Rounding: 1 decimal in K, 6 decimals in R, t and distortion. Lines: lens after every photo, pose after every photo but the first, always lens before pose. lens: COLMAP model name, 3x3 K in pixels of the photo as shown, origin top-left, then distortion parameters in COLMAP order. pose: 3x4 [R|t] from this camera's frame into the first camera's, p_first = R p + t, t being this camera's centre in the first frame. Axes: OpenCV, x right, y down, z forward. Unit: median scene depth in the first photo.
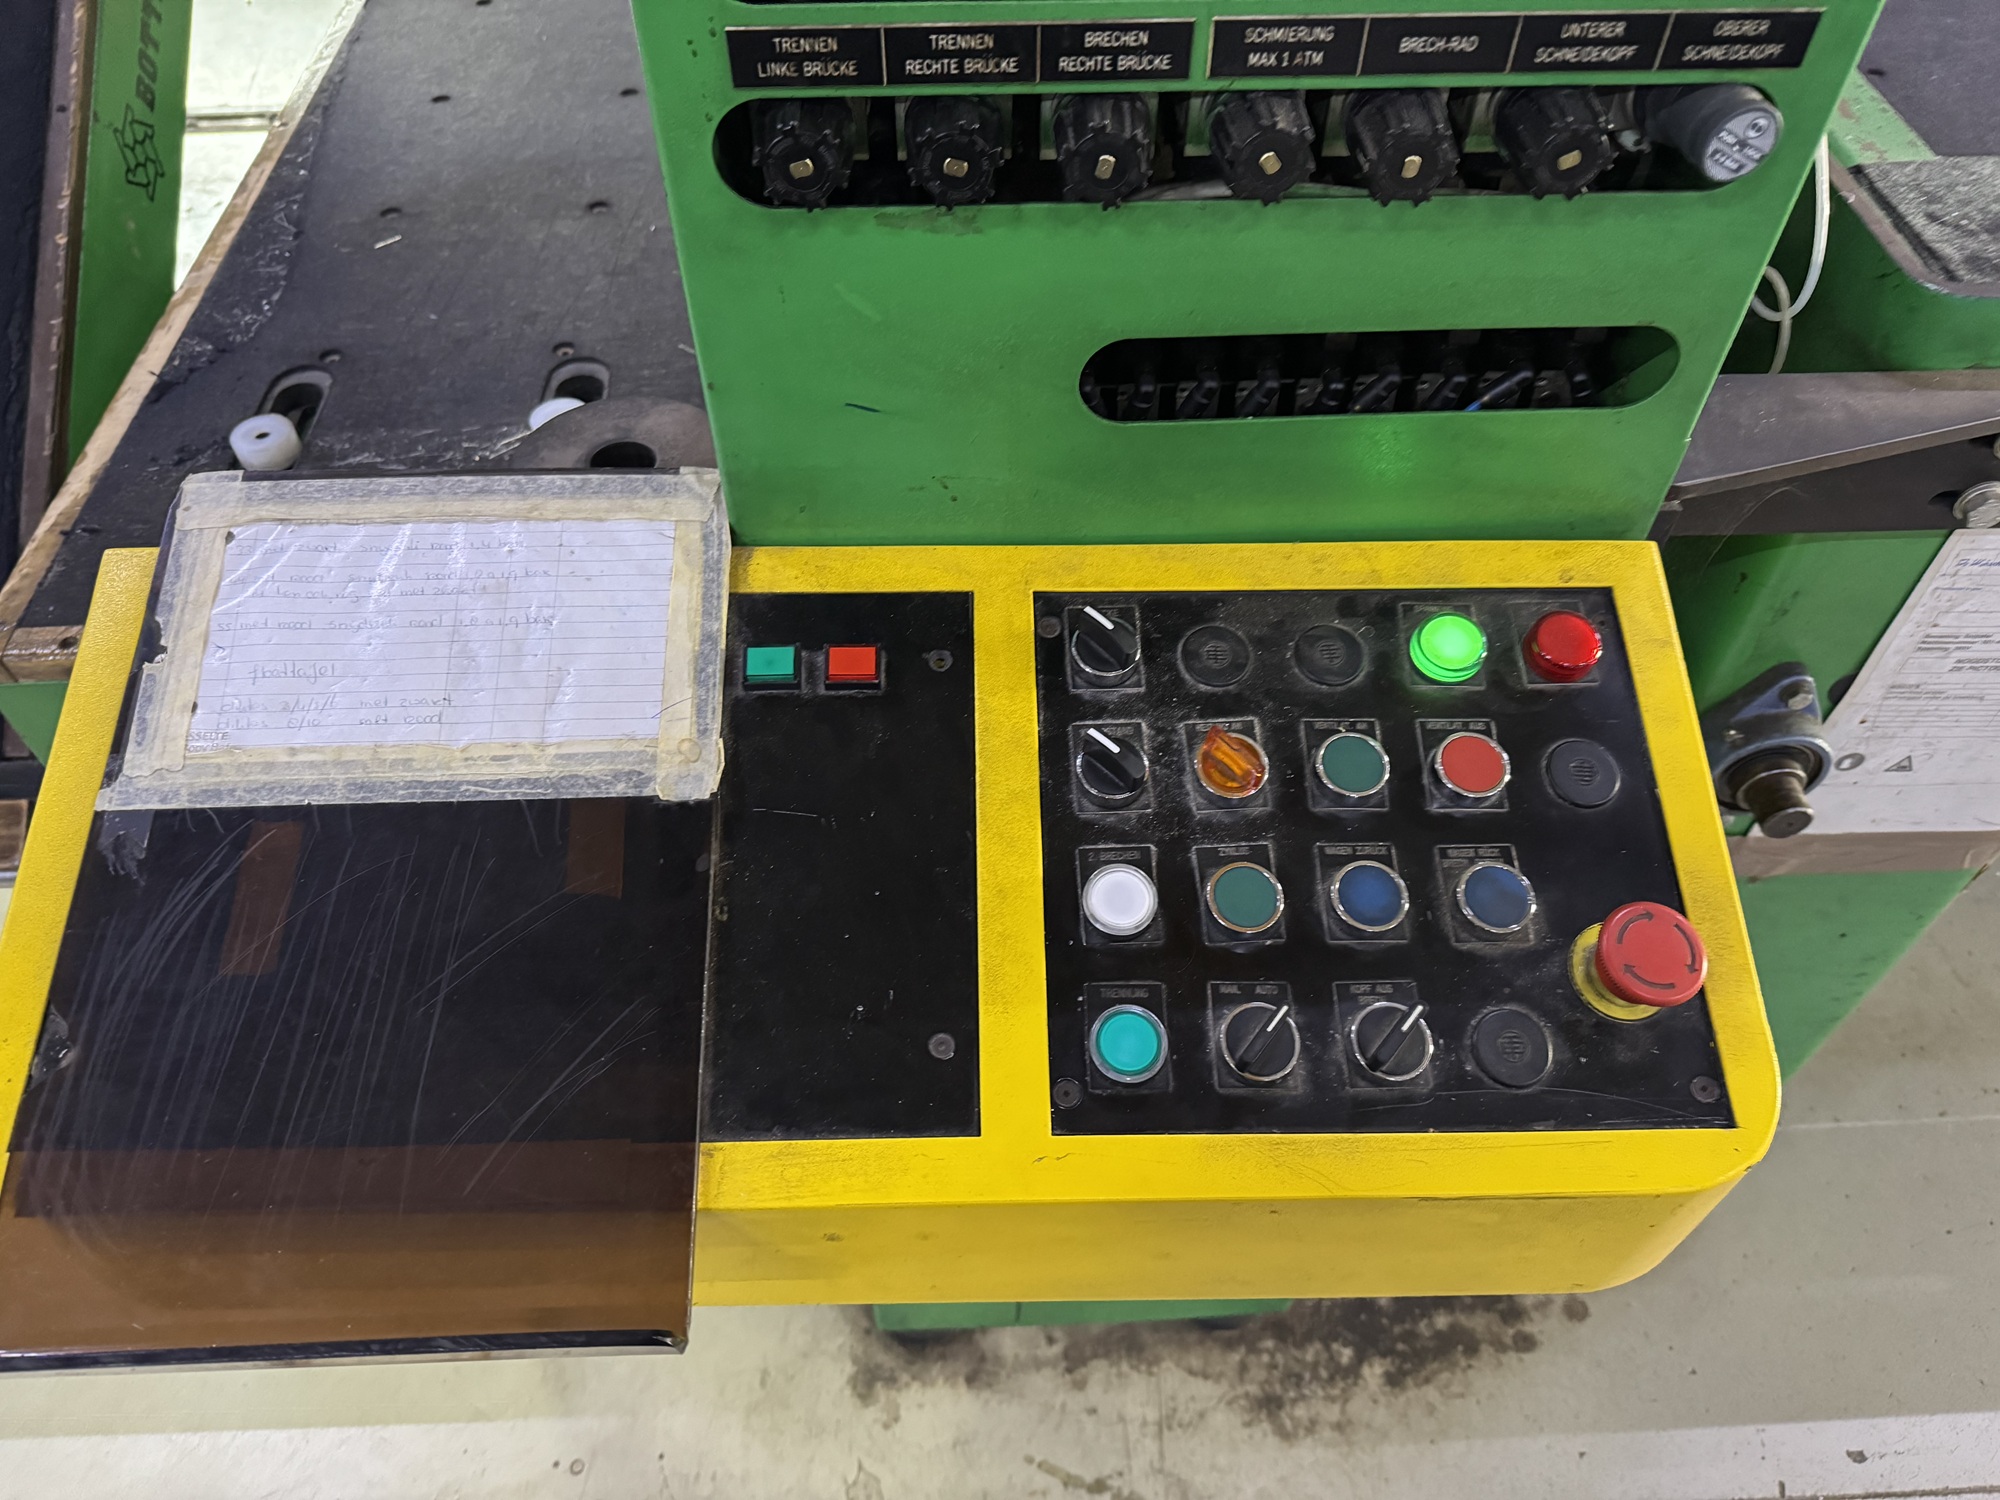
lens RADIAL K [[1450.8, 0, 991.5], [0, 1450.8, 750.2], [0, 0, 1]] dist [-0.043318, 0.049143]
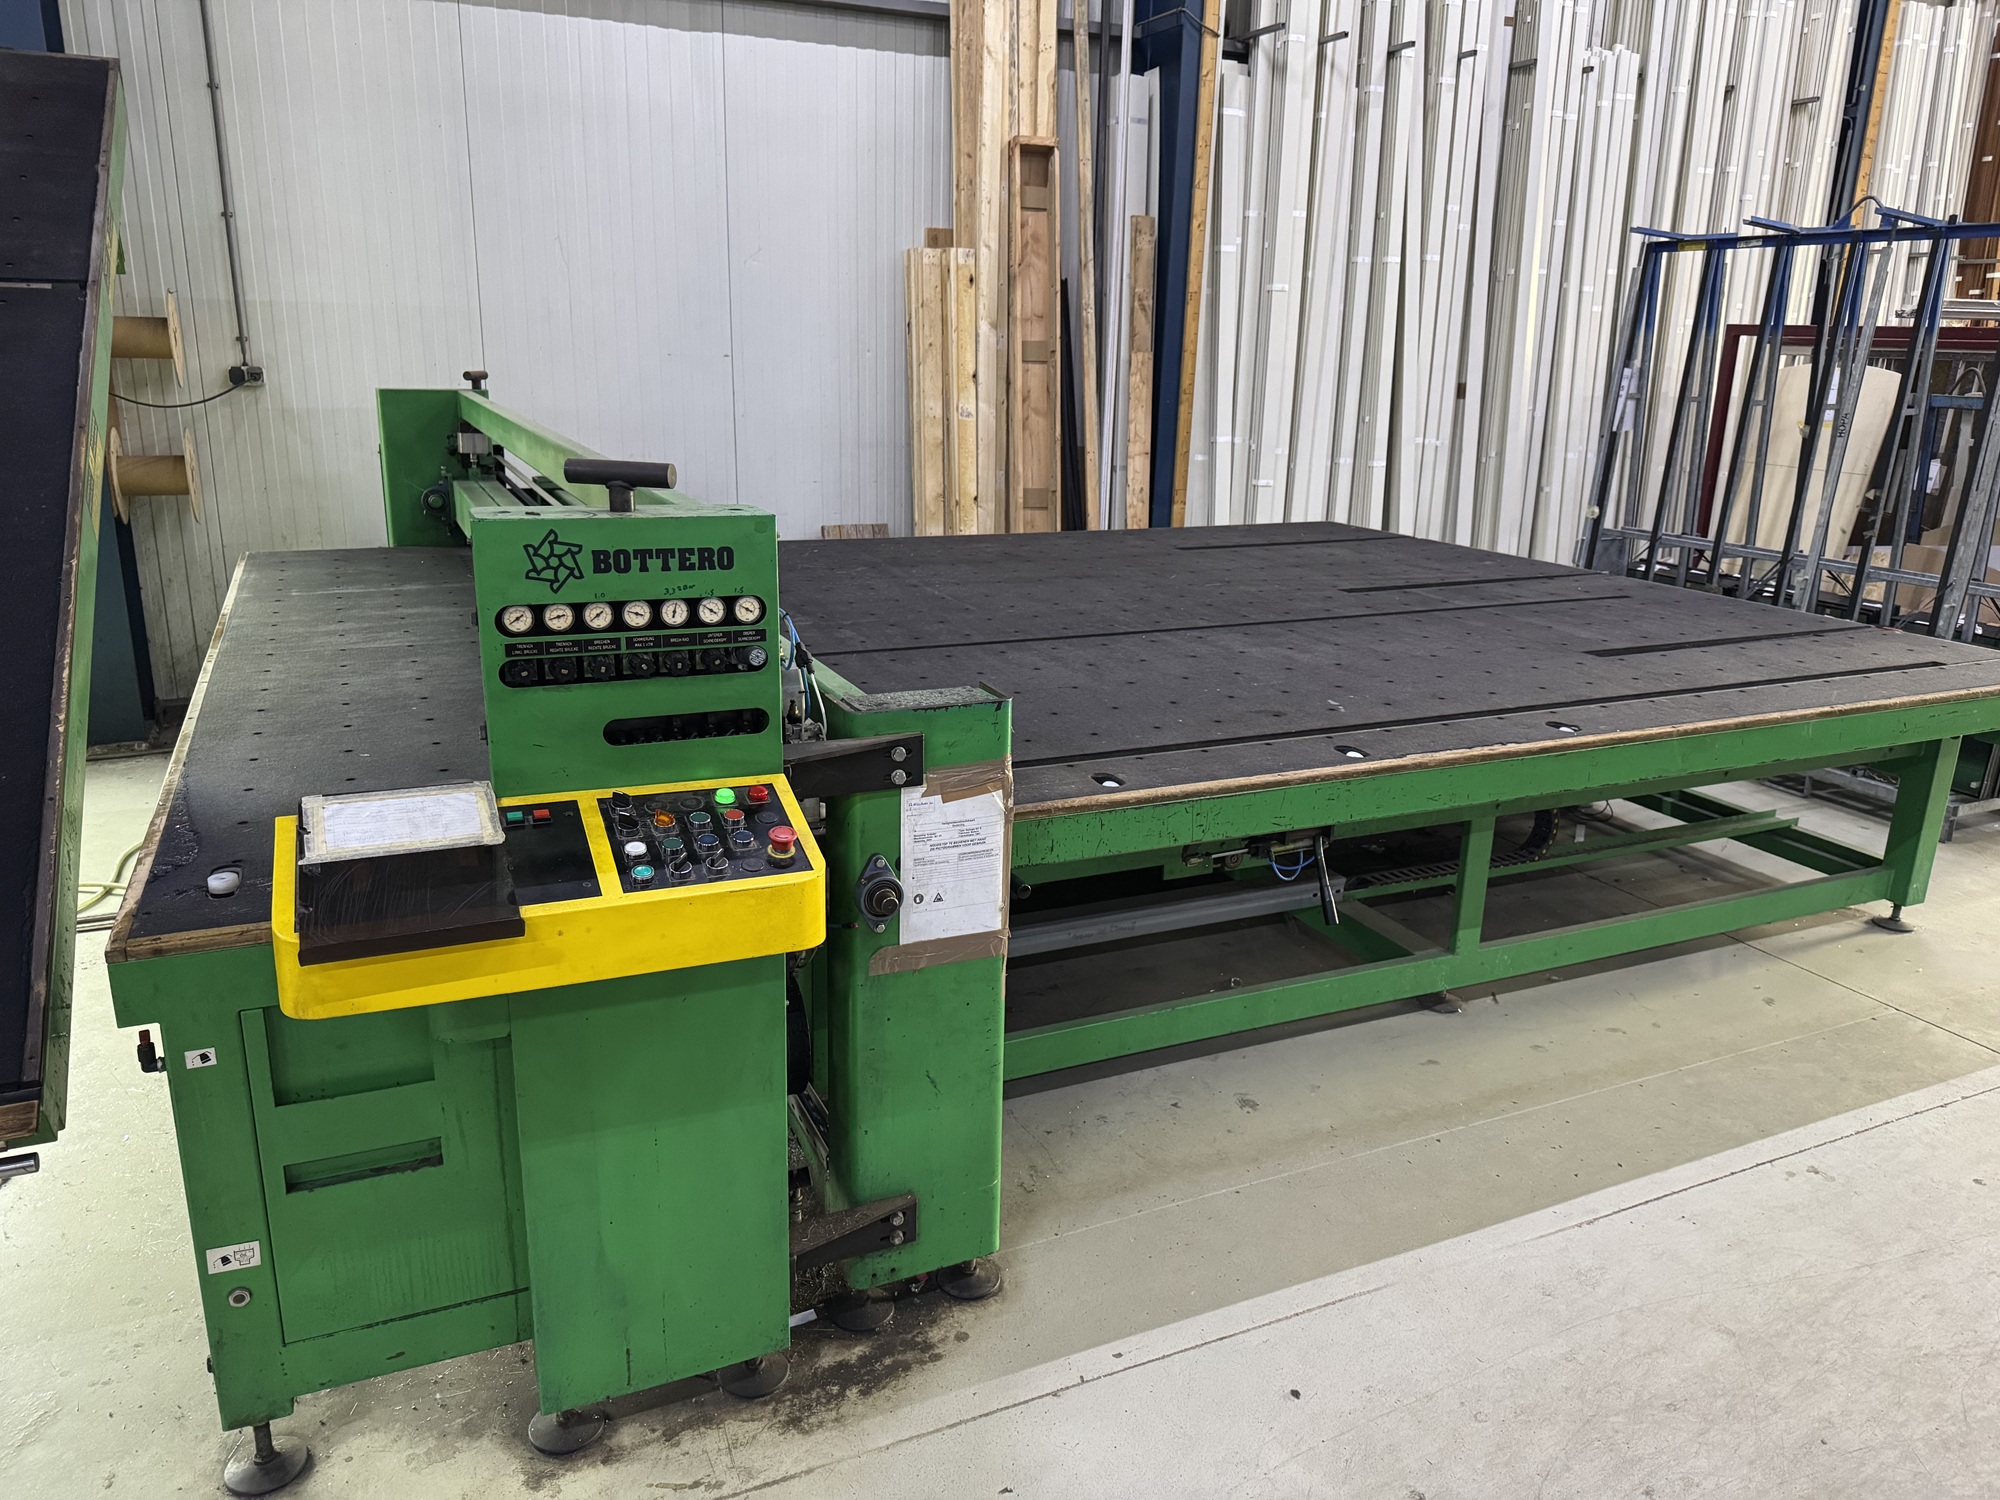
lens RADIAL K [[1381.2, 0, 1022.0], [0, 1381.2, 749.1], [0, 0, 1]] dist [0.064791, -0.109673]
pose [[0.918915, -0.080390, 0.386177, -0.292536], [0.280286, 0.821935, -0.495845, 1.642778], [-0.277552, 0.563879, 0.777821, -1.802883]]
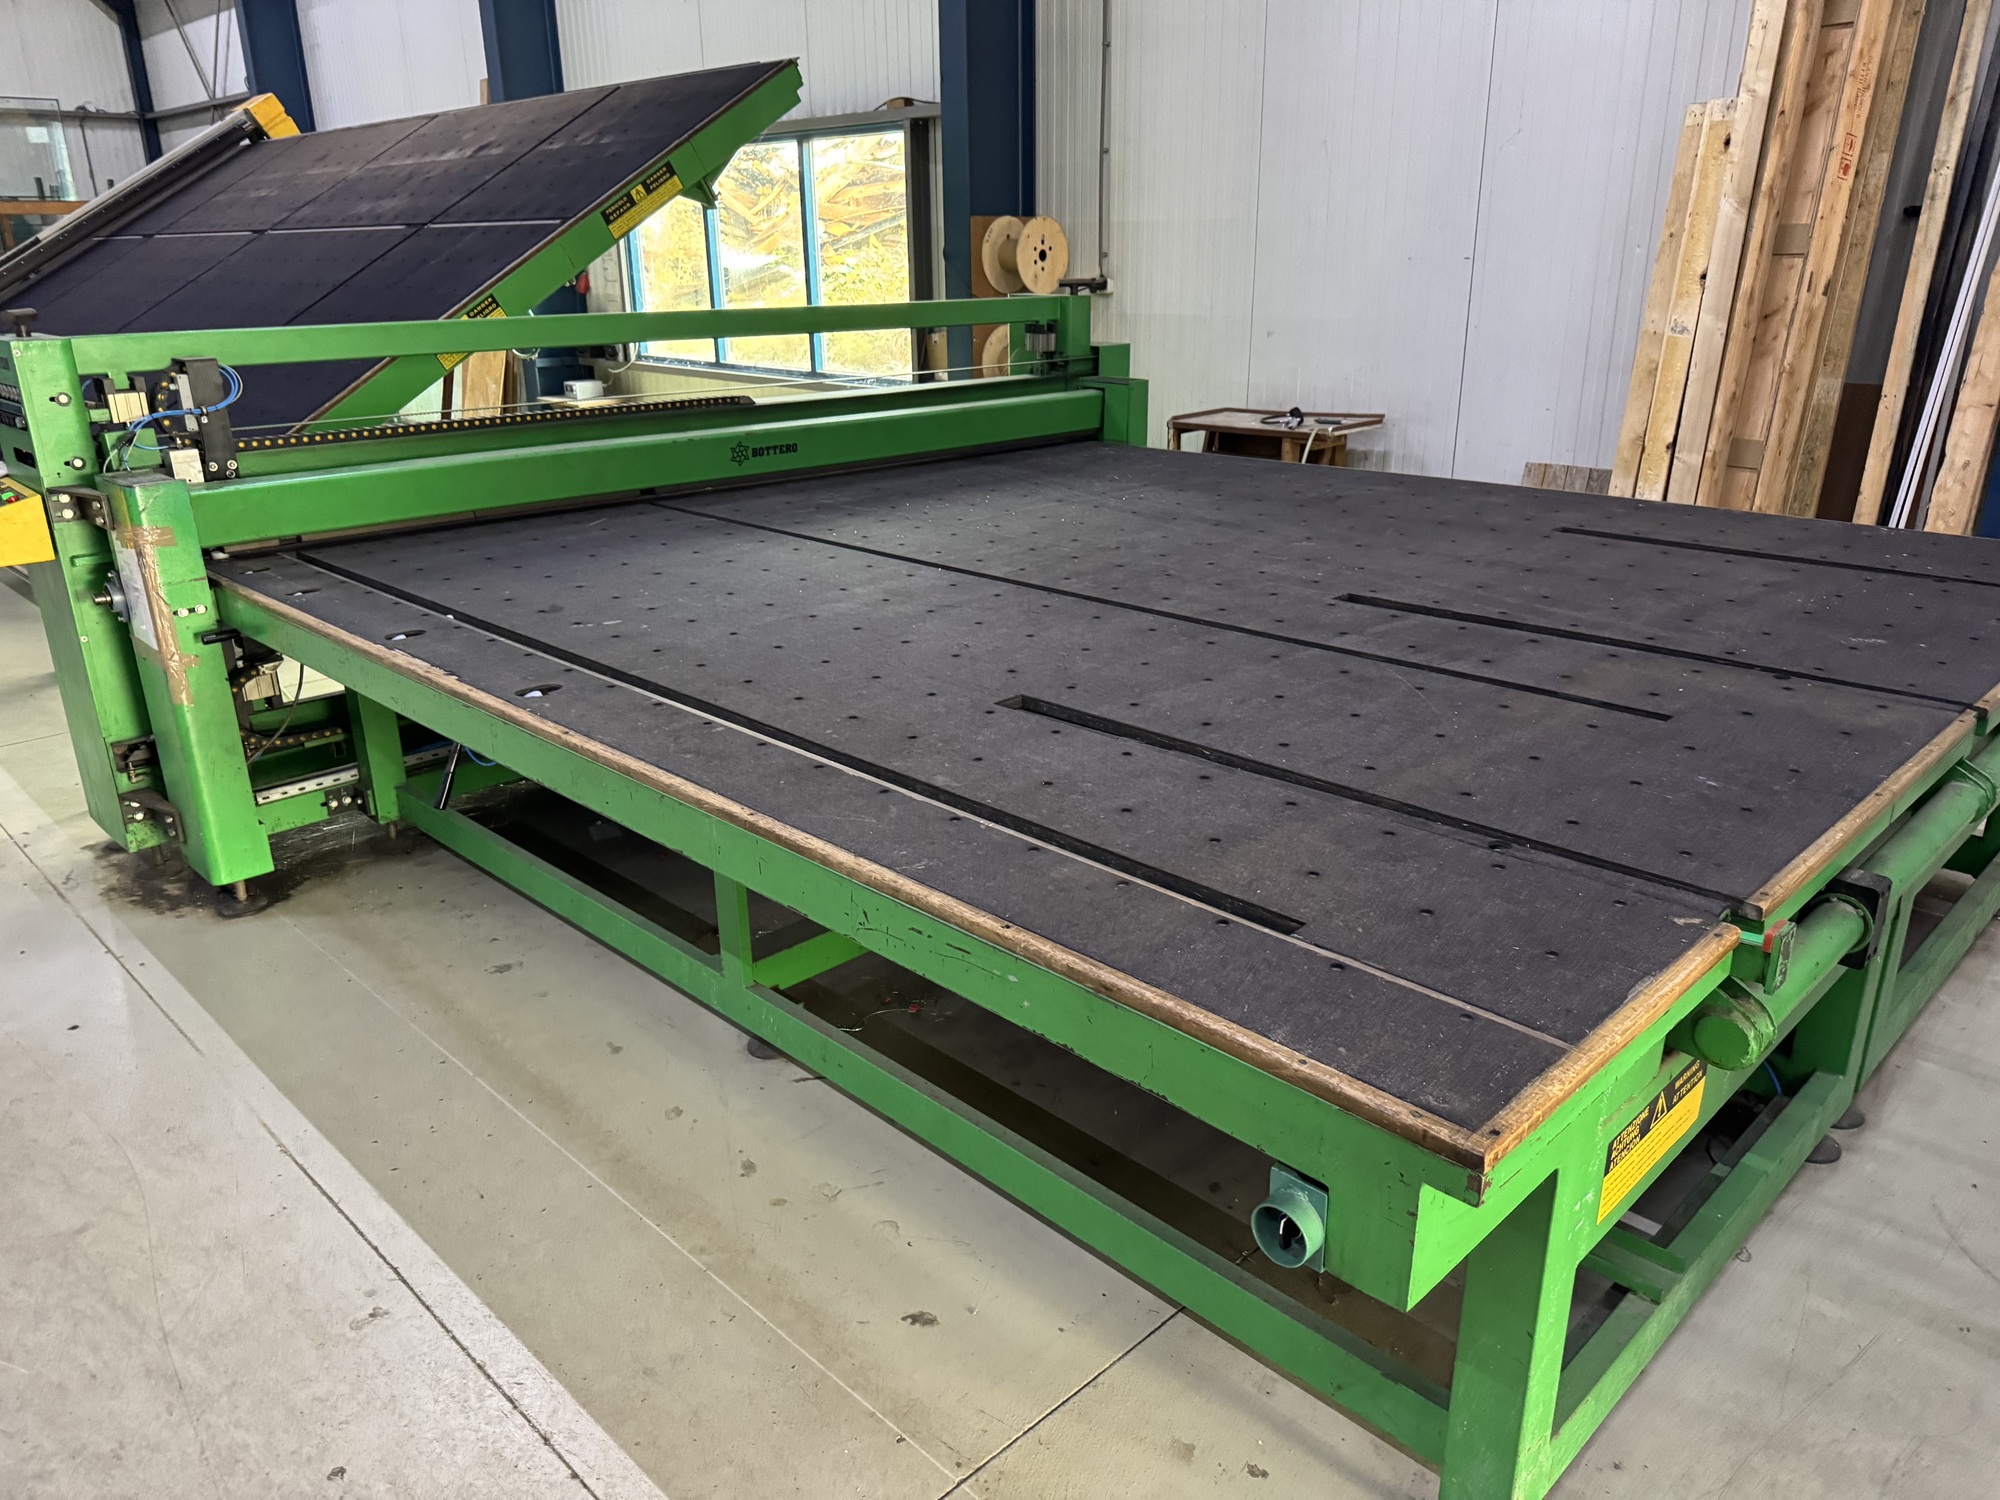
lens RADIAL K [[1422.5, 0, 1006.5], [0, 1422.5, 757.0], [0, 0, 1]] dist [0.007301, 0.004679]
pose [[0.687172, 0.250416, -0.681972, 7.740634], [-0.556738, 0.784585, -0.272889, 0.094631], [0.466730, 0.567202, 0.678561, -0.546170]]
